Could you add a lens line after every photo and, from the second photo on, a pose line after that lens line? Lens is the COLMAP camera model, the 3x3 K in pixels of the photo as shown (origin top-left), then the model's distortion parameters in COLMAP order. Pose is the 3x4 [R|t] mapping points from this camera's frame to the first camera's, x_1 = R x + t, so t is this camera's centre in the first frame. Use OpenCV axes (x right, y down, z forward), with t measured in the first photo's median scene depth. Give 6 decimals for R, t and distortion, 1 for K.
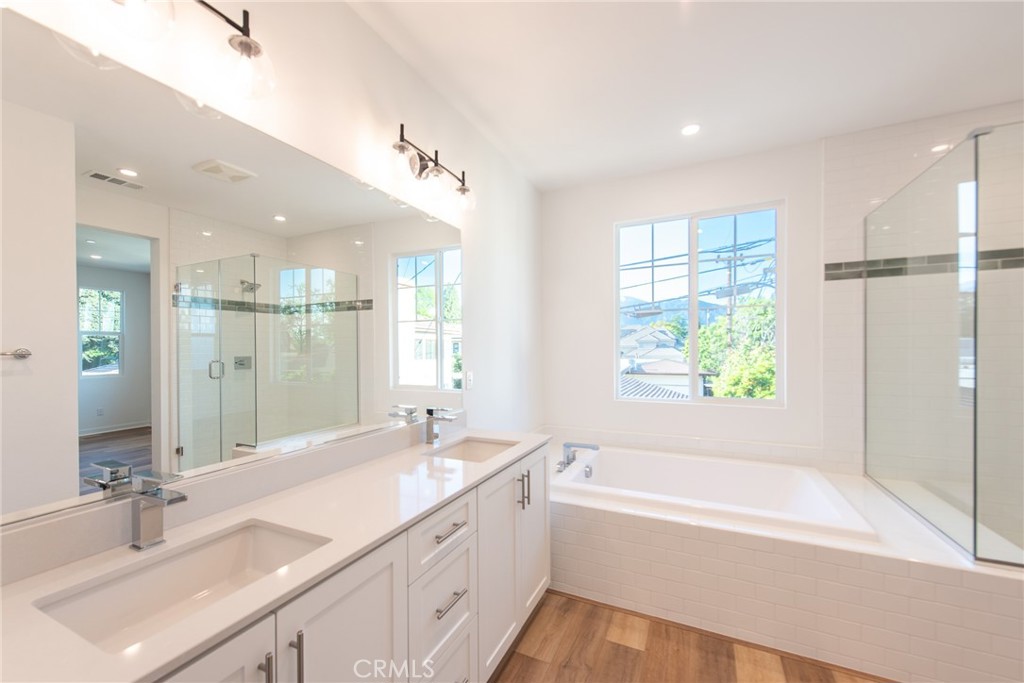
lens RADIAL K [[399.1, 0, 508.6], [0, 399.1, 354.1], [0, 0, 1]] dist [0.017985, -0.005540]
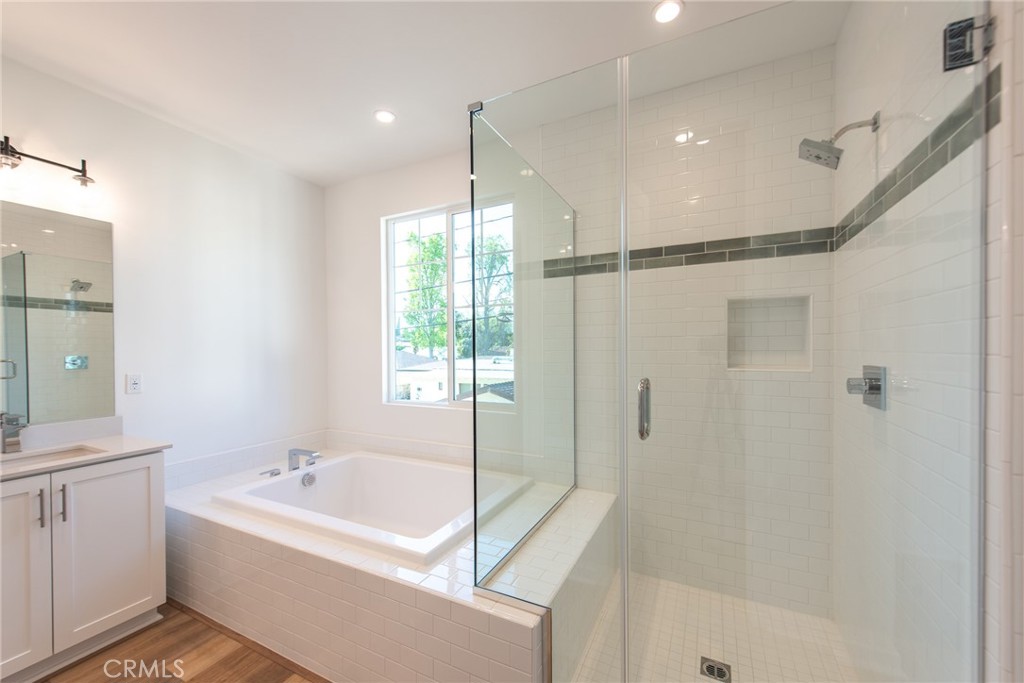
lens RADIAL K [[399.1, 0, 508.6], [0, 399.1, 354.1], [0, 0, 1]] dist [0.017985, -0.005540]
pose [[0.999616, 0.001549, -0.027665, 0.769501], [-0.001472, 0.999995, 0.002803, -0.008330], [0.027669, -0.002761, 0.999613, 0.070874]]
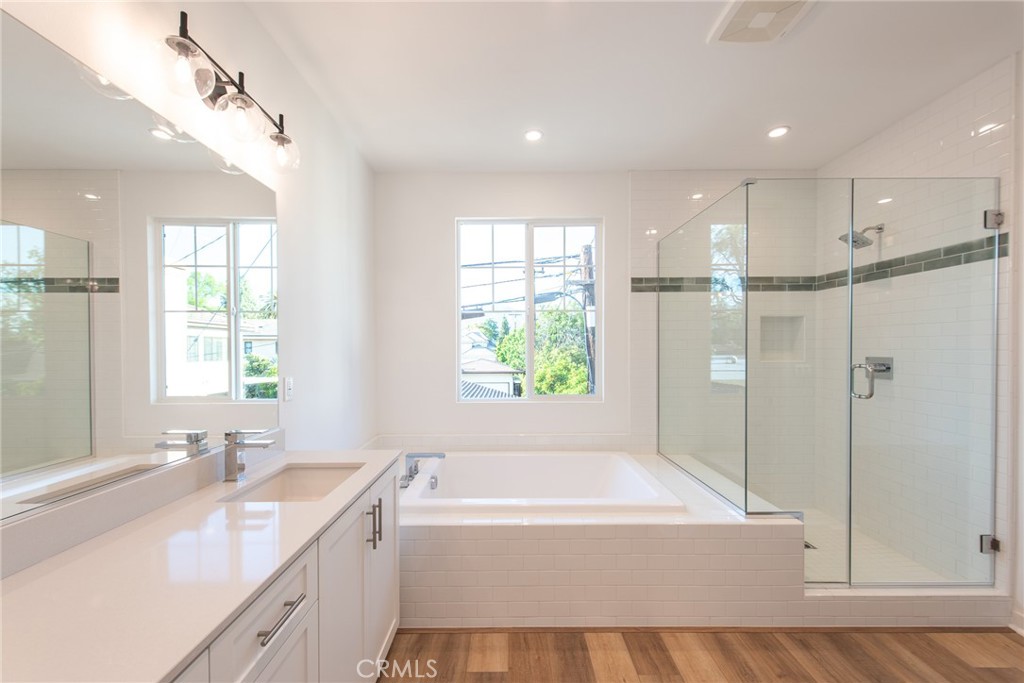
lens RADIAL K [[399.1, 0, 508.6], [0, 399.1, 354.1], [0, 0, 1]] dist [0.017985, -0.005540]
pose [[0.903137, -0.002079, 0.429348, -0.043830], [0.002367, 0.999997, -0.000136, -0.001366], [-0.429346, 0.001139, 0.903139, 0.105221]]
